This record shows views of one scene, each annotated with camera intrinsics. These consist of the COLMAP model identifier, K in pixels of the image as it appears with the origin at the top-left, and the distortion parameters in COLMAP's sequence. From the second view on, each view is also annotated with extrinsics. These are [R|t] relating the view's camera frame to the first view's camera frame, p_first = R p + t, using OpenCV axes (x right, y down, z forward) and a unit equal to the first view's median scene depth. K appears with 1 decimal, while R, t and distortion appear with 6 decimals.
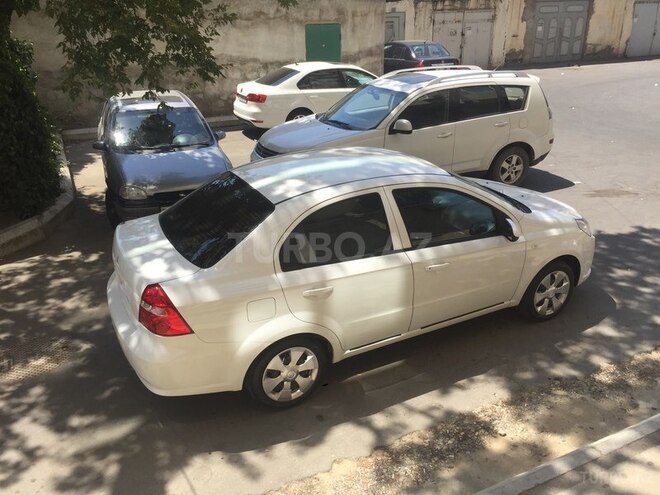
lens RADIAL K [[565.6, 0, 328.8], [0, 565.6, 235.1], [0, 0, 1]] dist [0.093171, -0.133394]
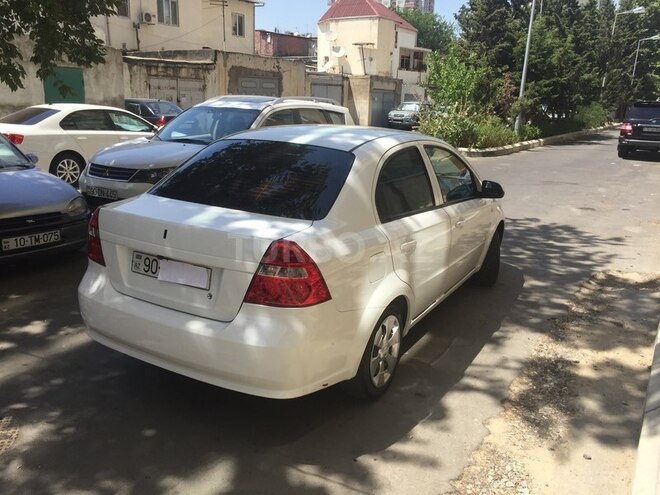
lens RADIAL K [[565.6, 0, 328.8], [0, 565.6, 235.1], [0, 0, 1]] dist [0.093171, -0.133394]
pose [[0.837536, -0.088235, 0.539211, -0.304672], [0.167581, 0.980793, -0.099804, 0.077104], [-0.520049, 0.173951, 0.836236, 0.164555]]
